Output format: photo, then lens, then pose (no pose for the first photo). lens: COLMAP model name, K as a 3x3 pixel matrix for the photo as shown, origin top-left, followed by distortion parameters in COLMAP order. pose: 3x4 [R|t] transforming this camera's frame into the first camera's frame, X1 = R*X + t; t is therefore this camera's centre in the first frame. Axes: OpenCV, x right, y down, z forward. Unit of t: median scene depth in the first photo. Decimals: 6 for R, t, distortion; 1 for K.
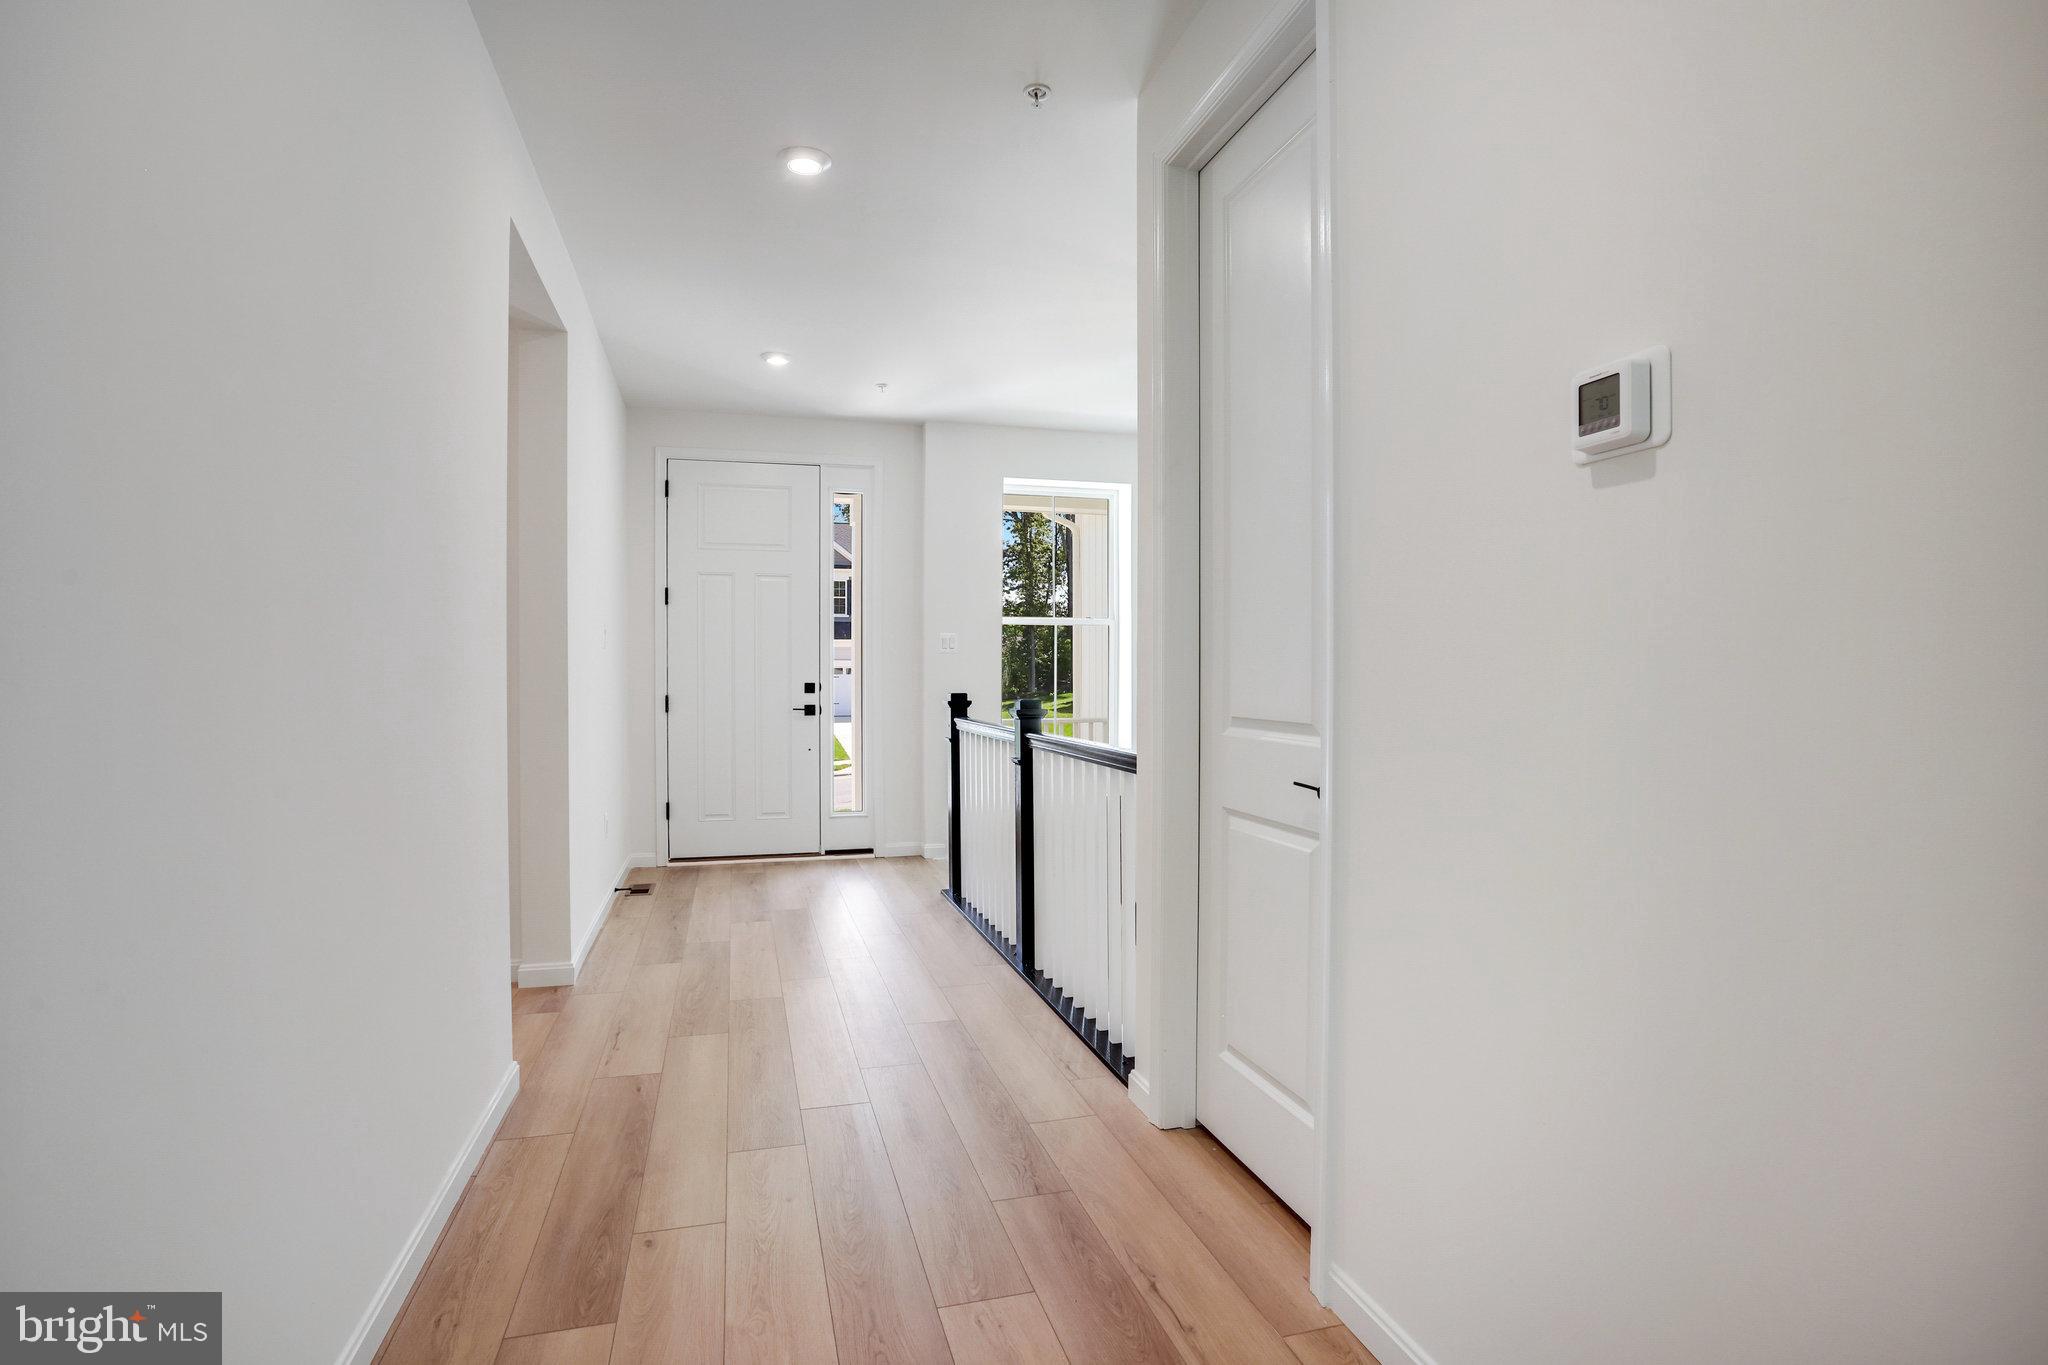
lens RADIAL K [[1038.4, 0, 1034.7], [0, 1038.4, 675.1], [0, 0, 1]] dist [-0.060959, 0.026067]
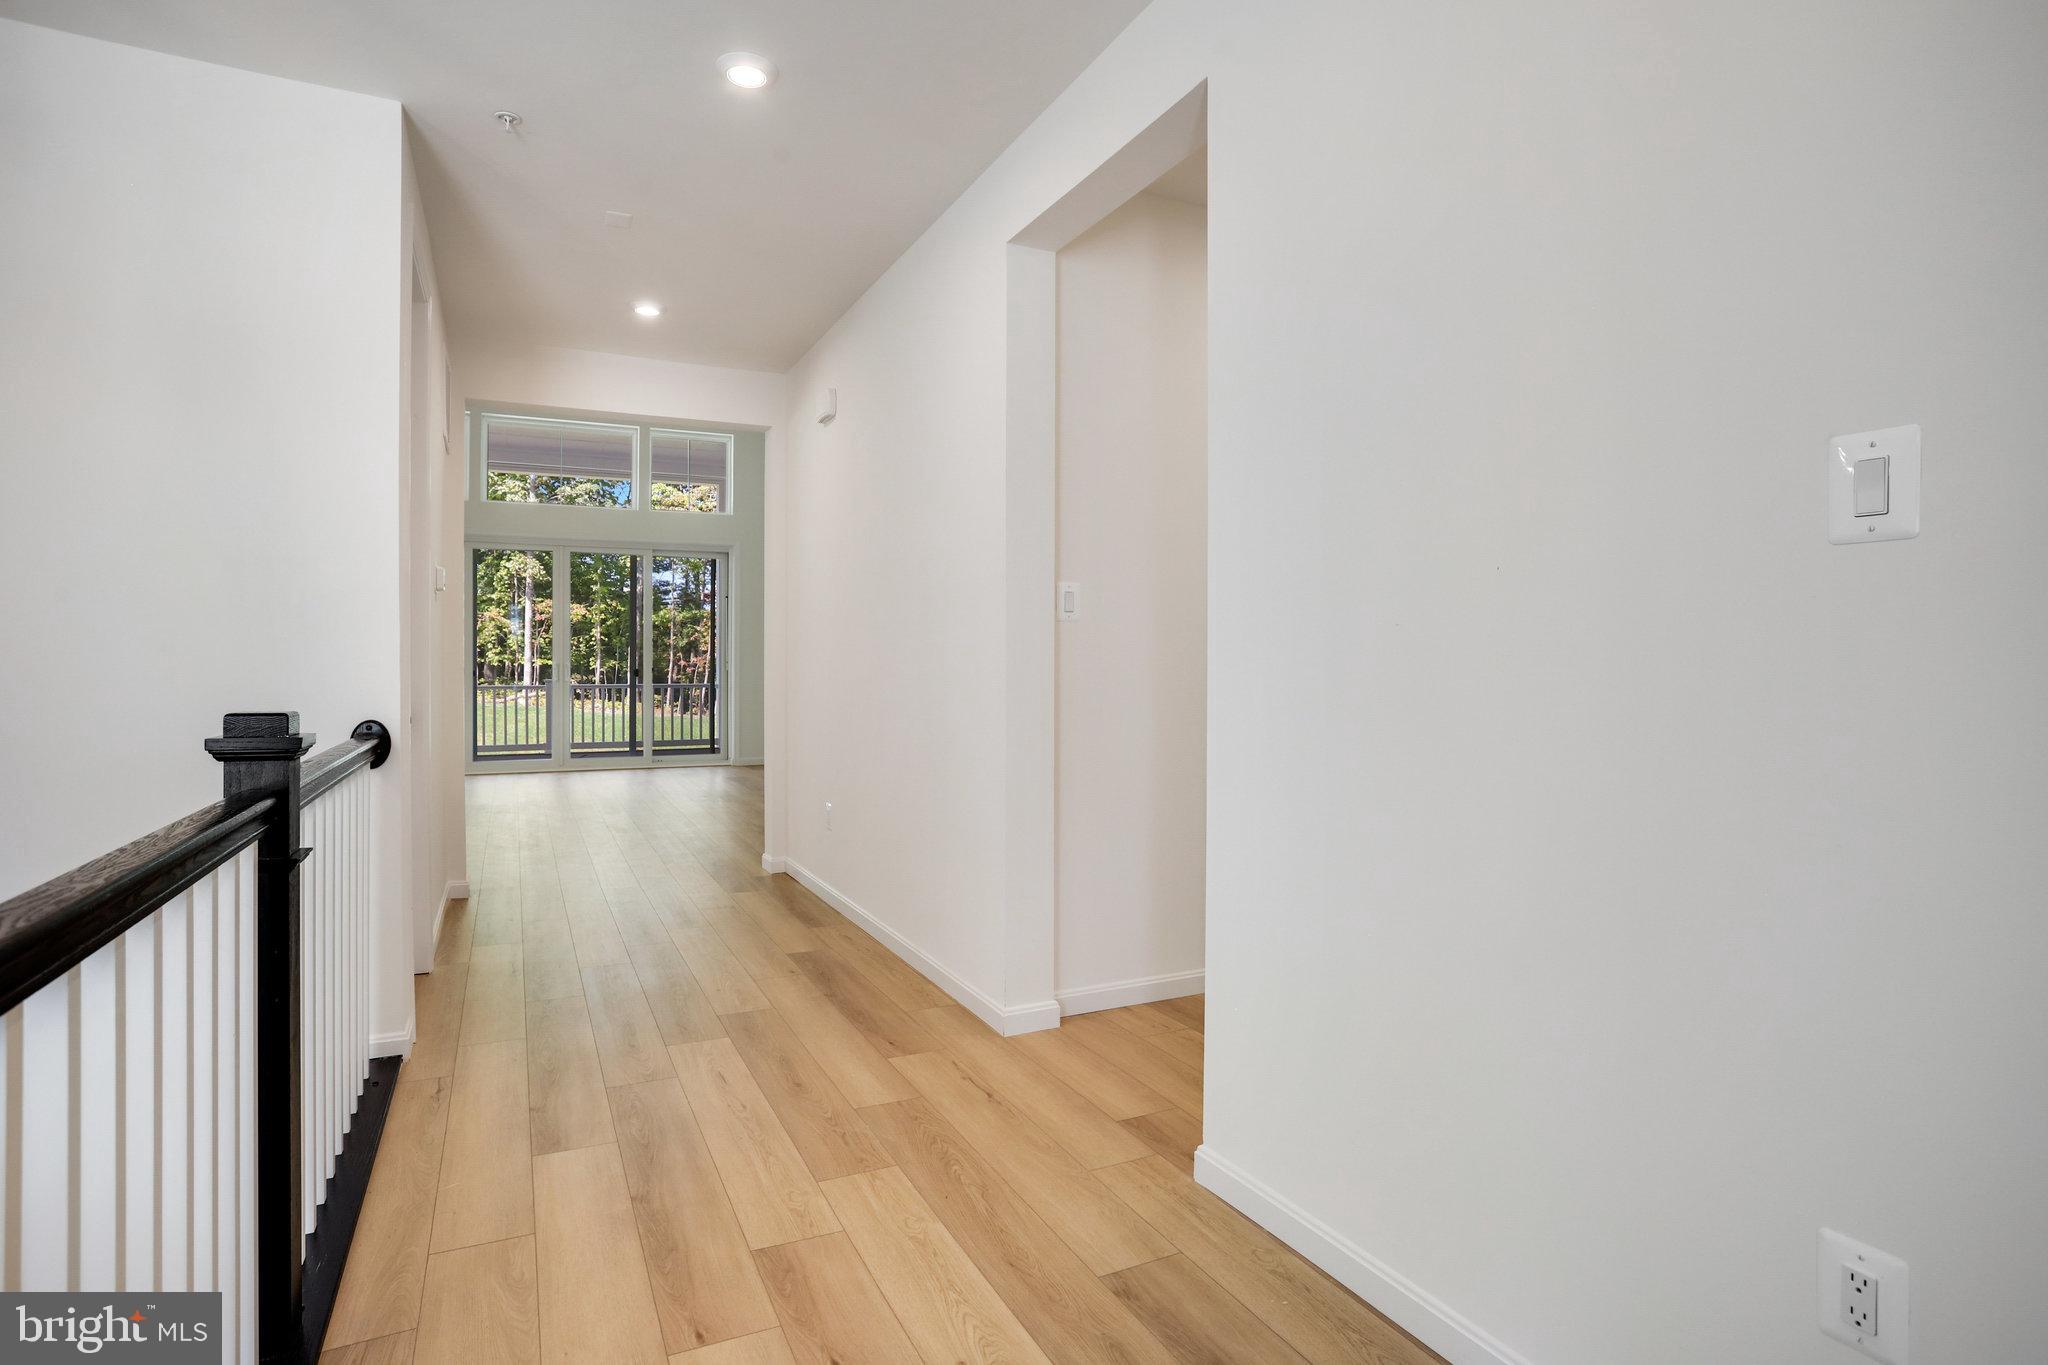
lens RADIAL K [[1038.4, 0, 1038.0], [0, 1038.4, 674.2], [0, 0, 1]] dist [-0.060959, 0.026067]
pose [[-0.981903, -0.000505, -0.189384, -0.163313], [-0.002473, 0.999945, 0.010154, 0.003199], [0.189369, 0.010439, -0.981851, 1.019890]]
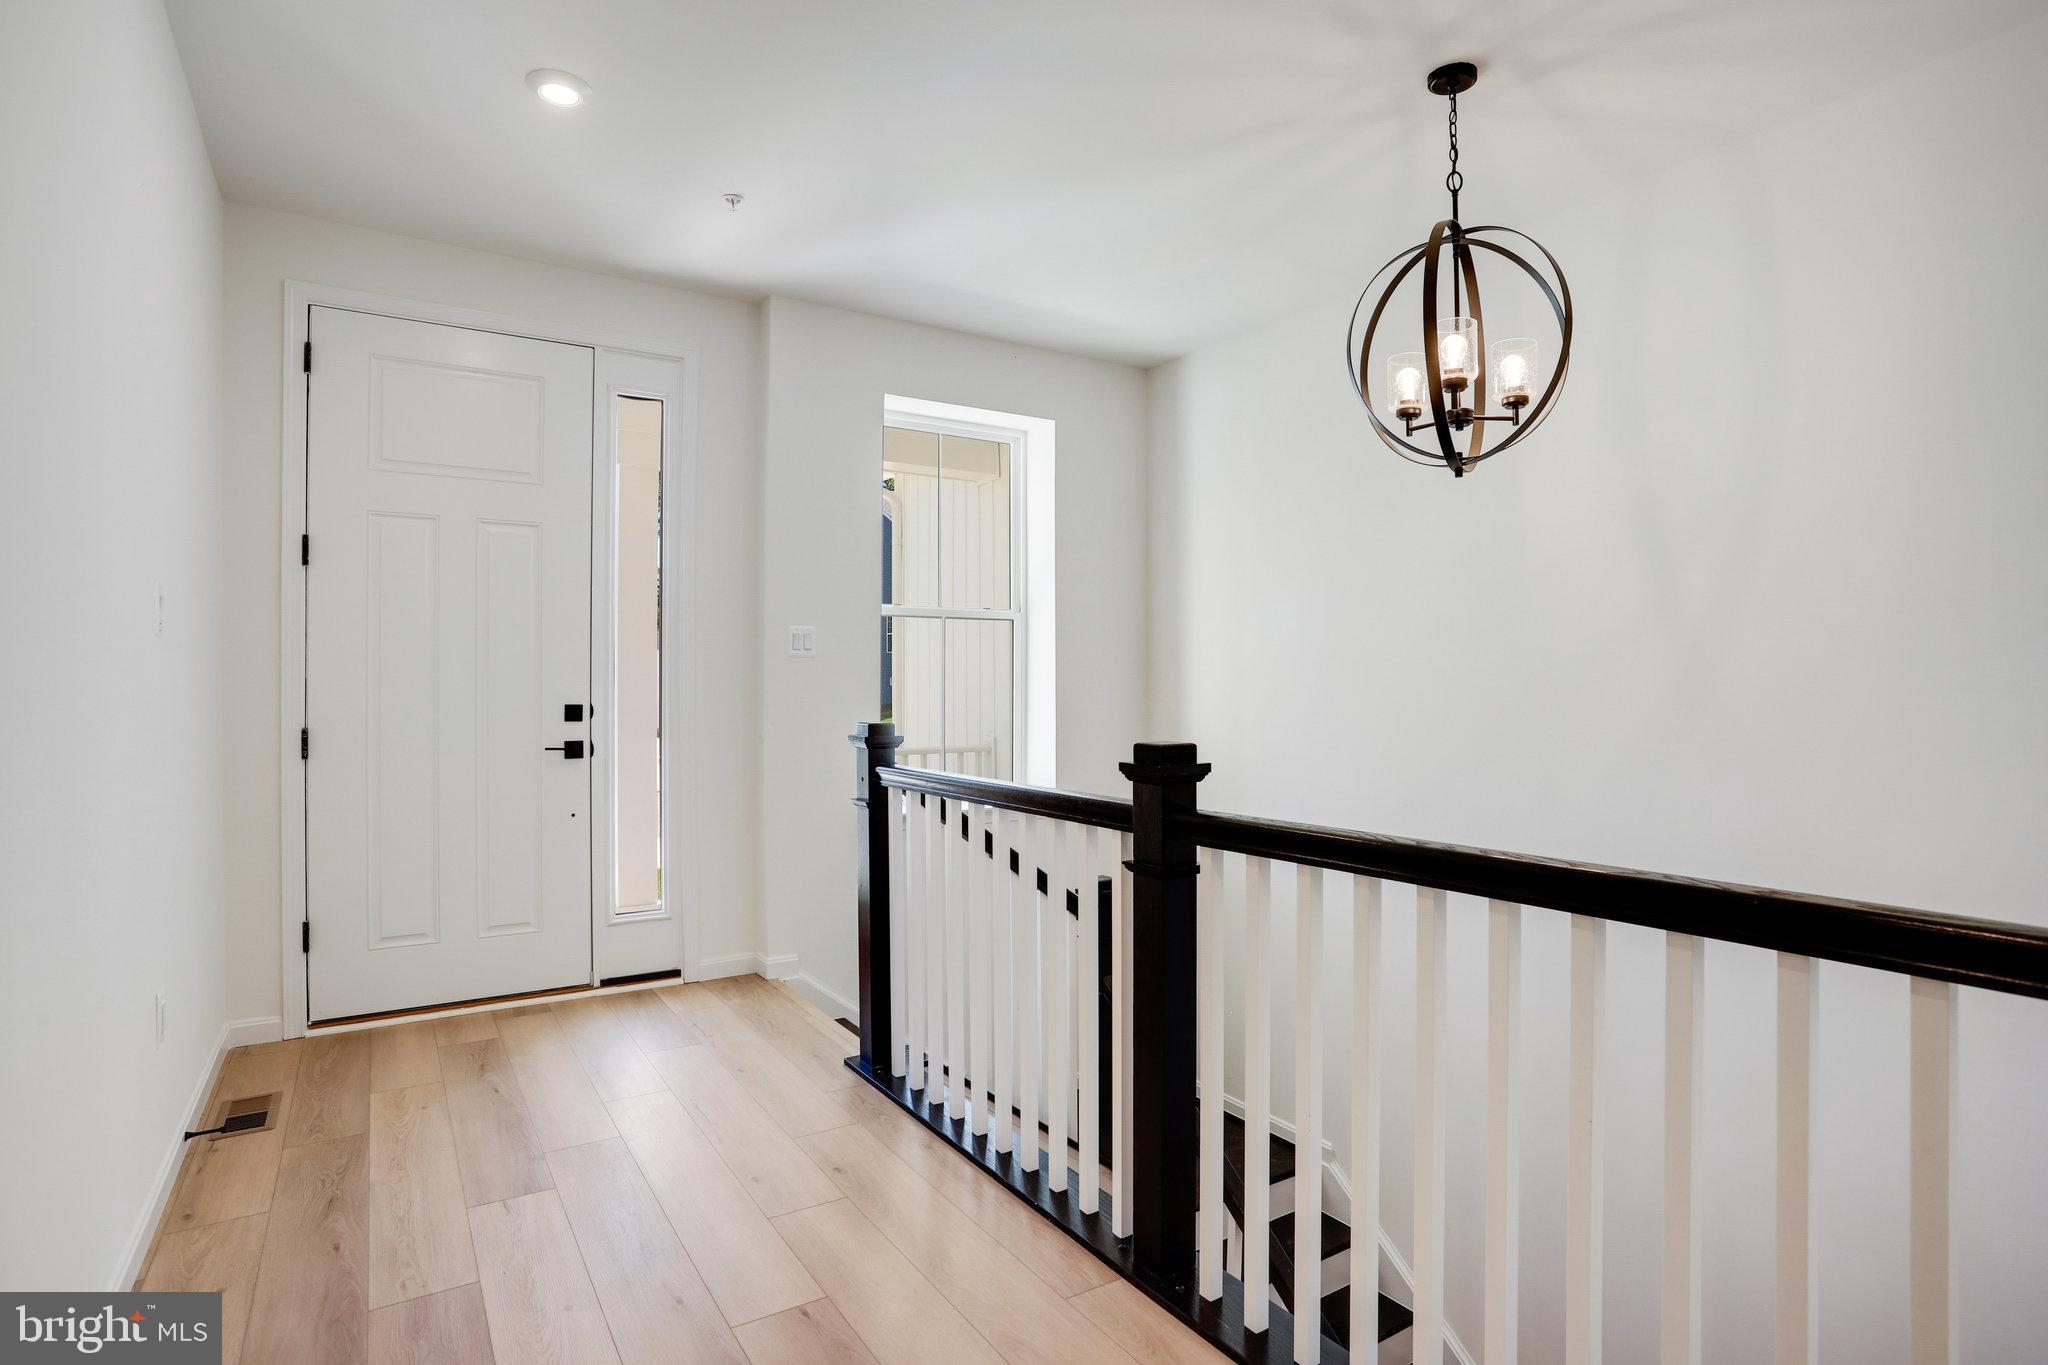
lens RADIAL K [[1038.4, 0, 1037.2], [0, 1038.4, 673.8], [0, 0, 1]] dist [-0.060959, 0.026067]
pose [[0.956806, 0.001138, 0.290725, -0.139609], [0.001859, 0.999948, -0.010033, -0.004038], [-0.290722, 0.010140, 0.956754, 0.367479]]
